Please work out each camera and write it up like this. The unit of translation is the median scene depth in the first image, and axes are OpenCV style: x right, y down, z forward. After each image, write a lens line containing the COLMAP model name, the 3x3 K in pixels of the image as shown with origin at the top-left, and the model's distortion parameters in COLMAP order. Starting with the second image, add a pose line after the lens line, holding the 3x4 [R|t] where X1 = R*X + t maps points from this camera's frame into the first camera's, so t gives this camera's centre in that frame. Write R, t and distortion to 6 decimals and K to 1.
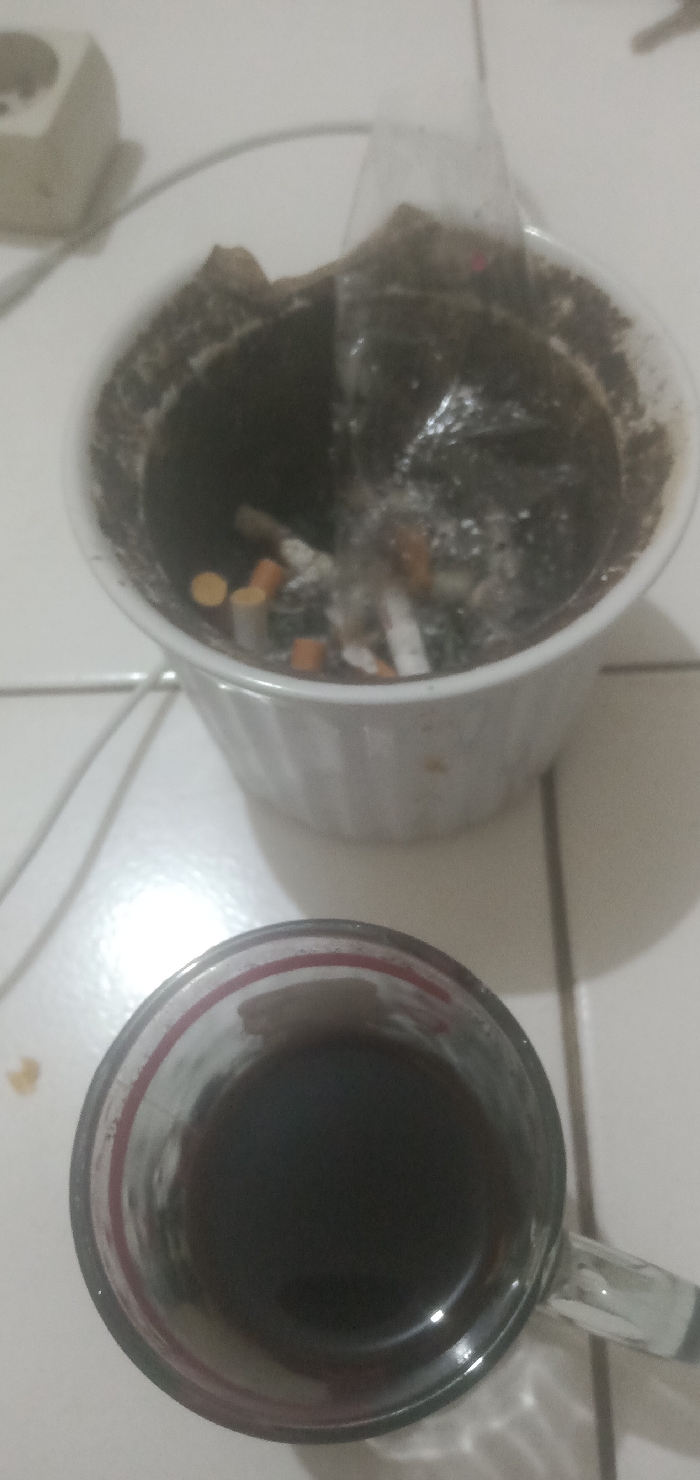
lens RADIAL K [[1080.3, 0, 346.3], [0, 1080.3, 738.5], [0, 0, 1]] dist [0.054557, -0.008207]
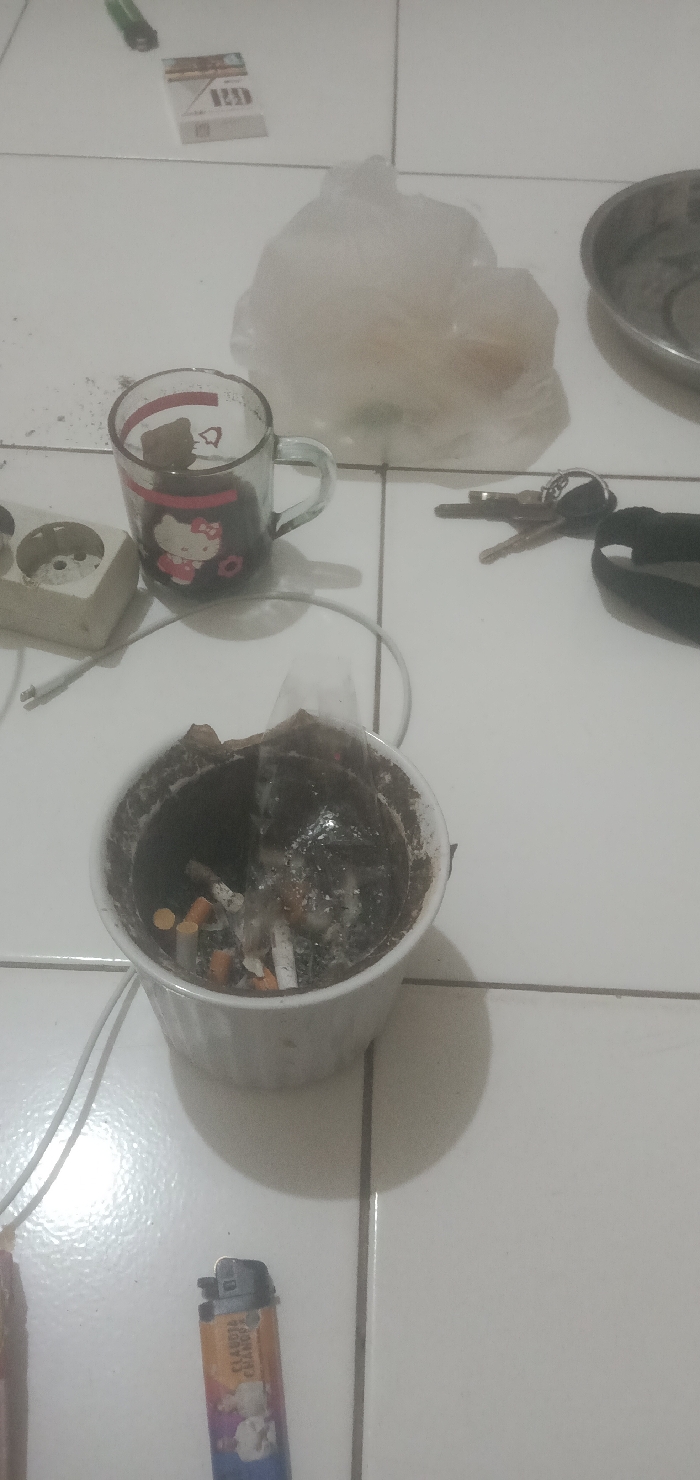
lens RADIAL K [[1080.3, 0, 355.5], [0, 1080.3, 735.0], [0, 0, 1]] dist [0.054557, -0.008207]
pose [[0.994000, 0.095141, 0.053960, 0.047483], [-0.081474, 0.973191, -0.215086, -0.081278], [-0.072977, 0.209399, 0.975103, -0.698465]]
